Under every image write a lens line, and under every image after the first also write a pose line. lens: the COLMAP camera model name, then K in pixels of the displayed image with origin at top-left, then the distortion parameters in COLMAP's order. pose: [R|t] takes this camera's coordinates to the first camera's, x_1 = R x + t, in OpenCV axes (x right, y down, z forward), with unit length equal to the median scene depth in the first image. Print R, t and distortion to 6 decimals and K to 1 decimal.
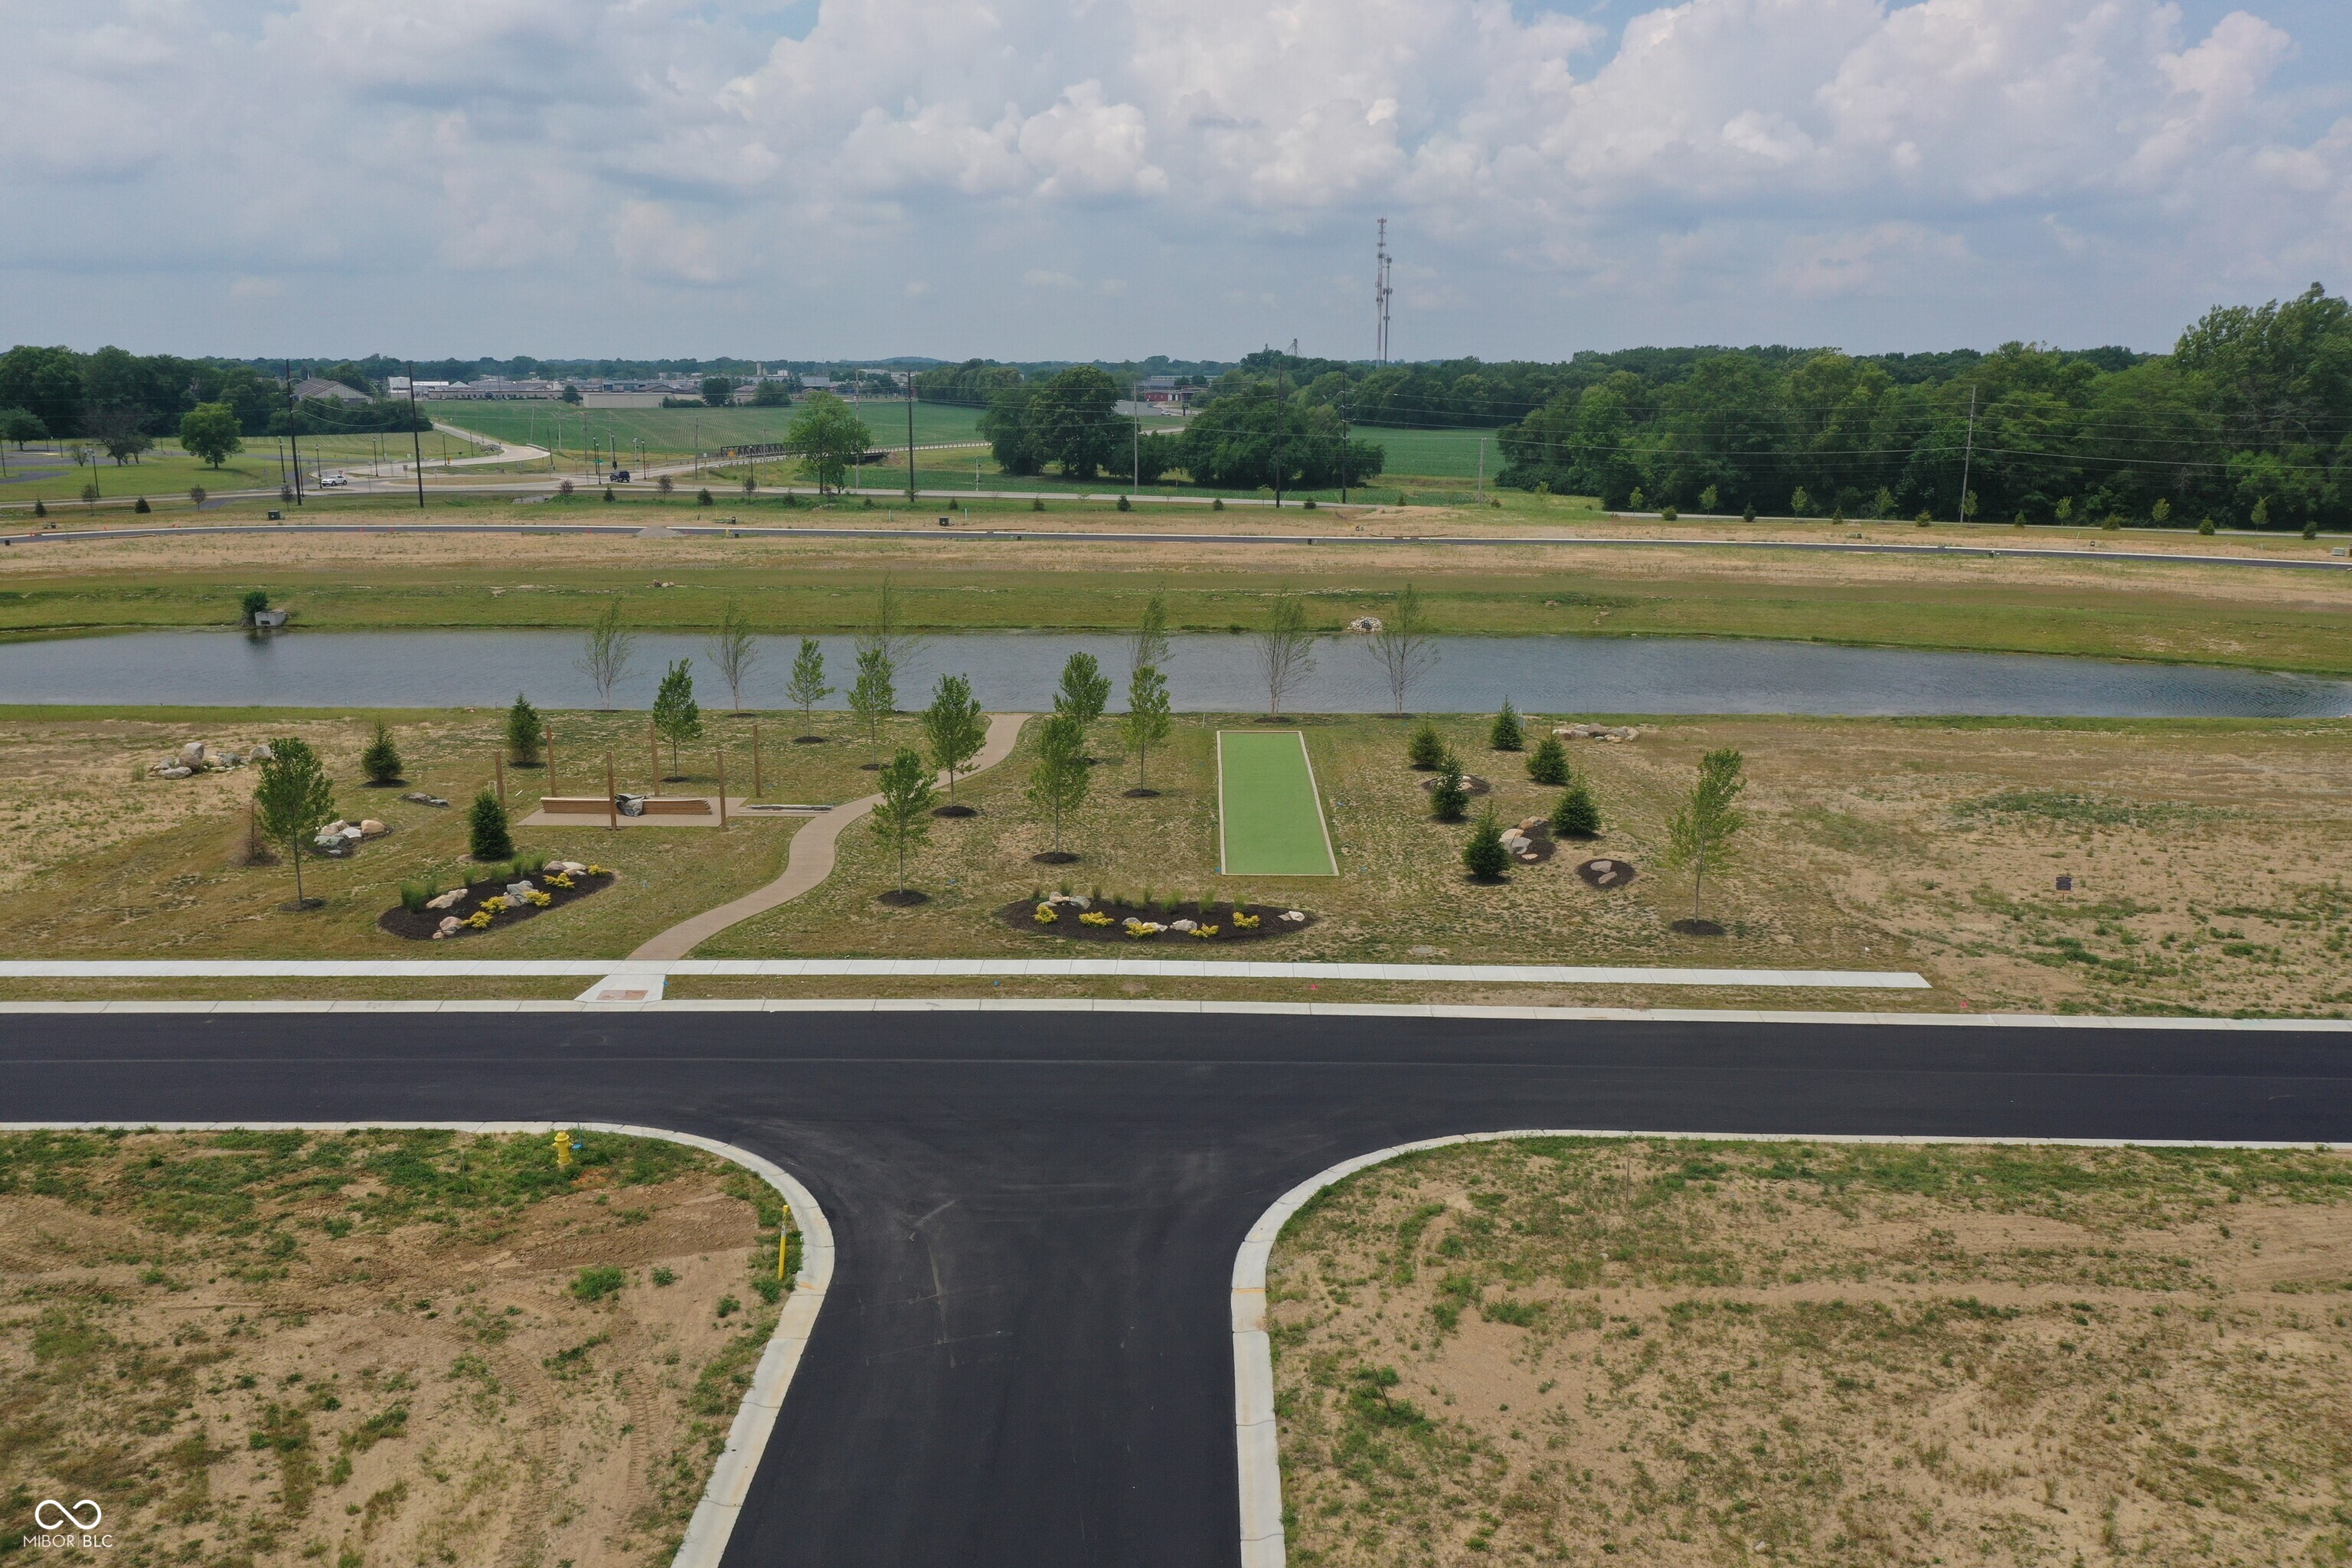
lens RADIAL K [[1865.8, 0, 1180.1], [0, 1865.8, 775.8], [0, 0, 1]] dist [0.002140, -0.004219]
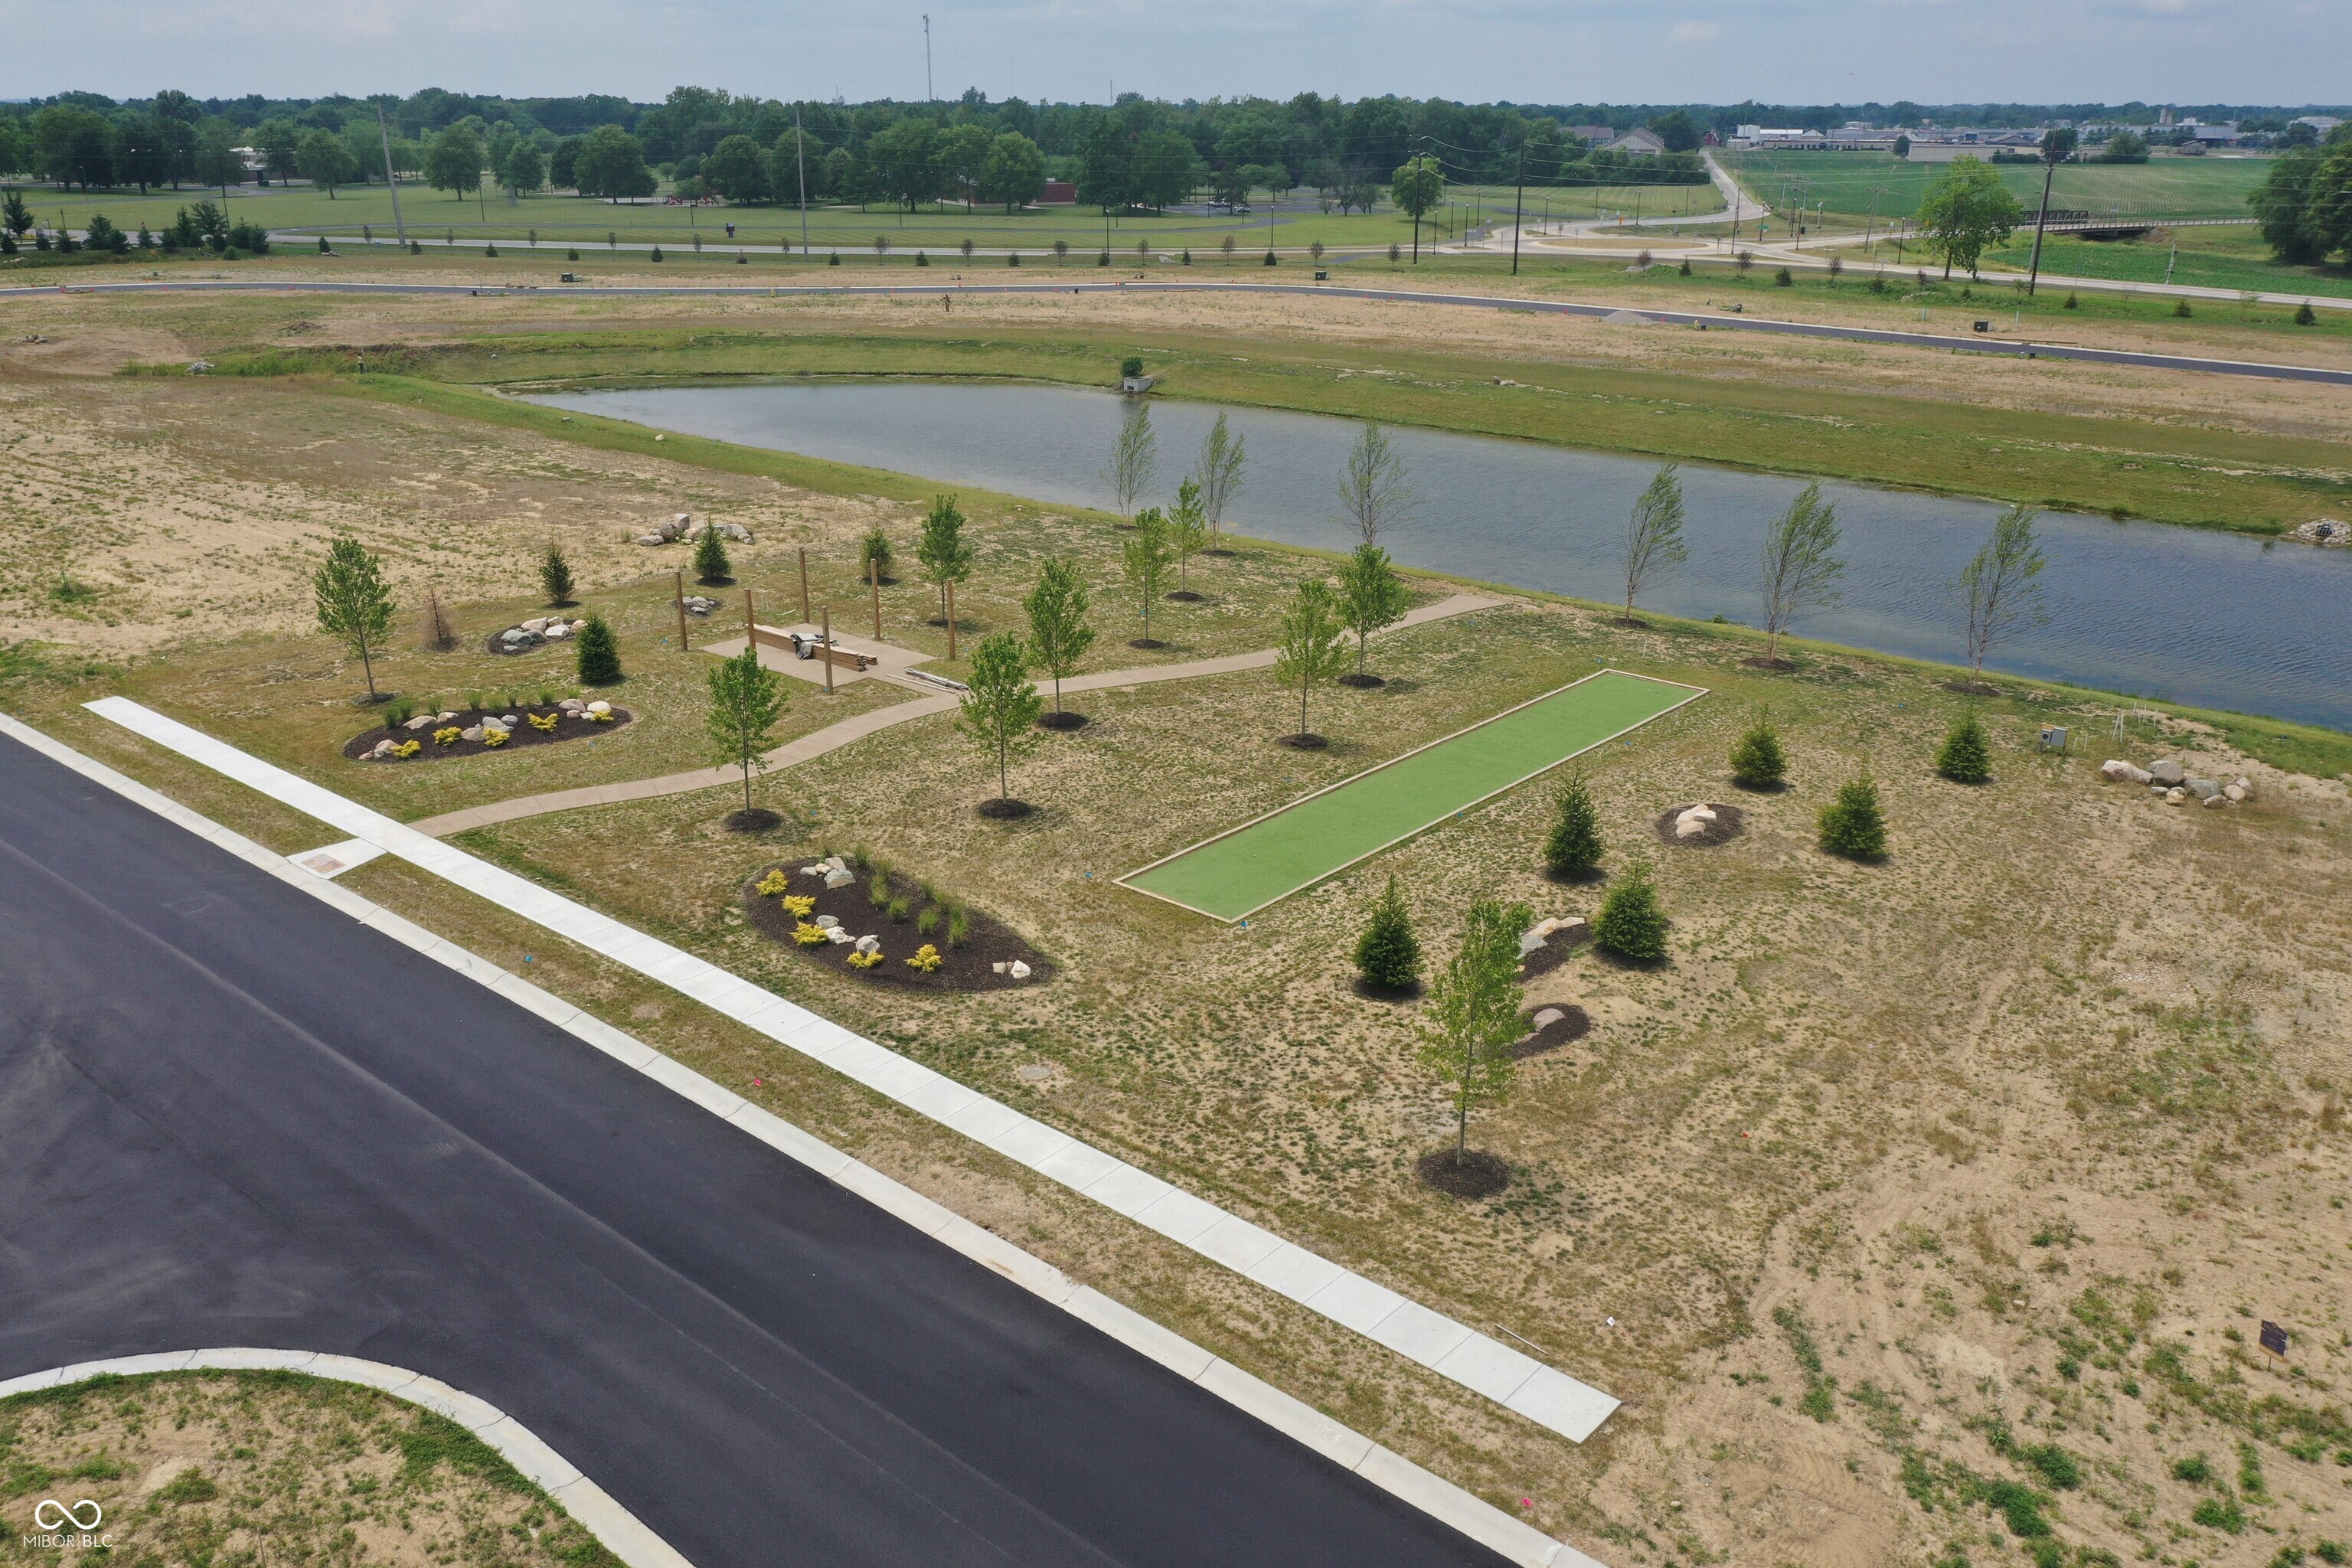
lens RADIAL K [[1865.8, 0, 1175.5], [0, 1865.8, 796.3], [0, 0, 1]] dist [0.002140, -0.004219]
pose [[0.765279, 0.220444, -0.604774, 0.115241], [-0.136367, 0.973727, 0.182370, -0.028574], [0.629088, -0.057093, 0.775235, 0.101268]]
